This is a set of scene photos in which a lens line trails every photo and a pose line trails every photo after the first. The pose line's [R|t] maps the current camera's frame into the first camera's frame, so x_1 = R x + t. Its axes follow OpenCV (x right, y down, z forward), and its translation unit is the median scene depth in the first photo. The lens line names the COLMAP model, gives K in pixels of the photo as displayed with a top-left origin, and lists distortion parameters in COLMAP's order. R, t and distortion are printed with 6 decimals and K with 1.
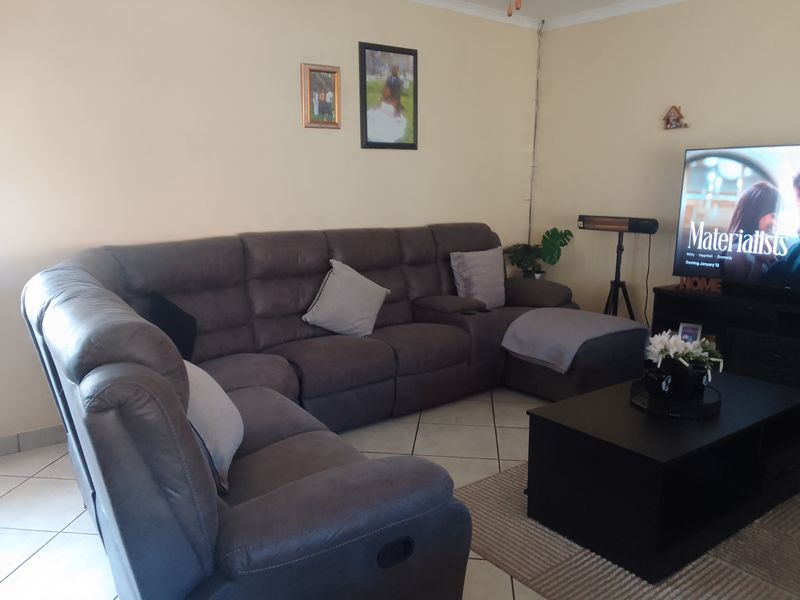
lens RADIAL K [[632.7, 0, 400.0], [0, 632.7, 300.0], [0, 0, 1]] dist [0.007755, -0.065229]
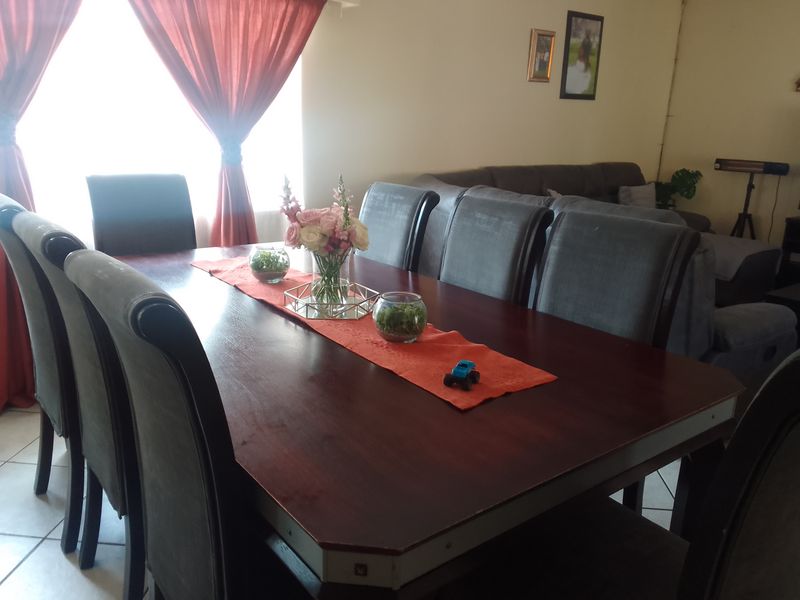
lens RADIAL K [[632.7, 0, 400.0], [0, 632.7, 300.0], [0, 0, 1]] dist [0.007755, -0.065229]
pose [[0.999699, 0.020263, 0.013800, -0.368877], [-0.021457, 0.995466, 0.092667, 0.041487], [-0.011859, -0.092935, 0.995602, -0.248195]]
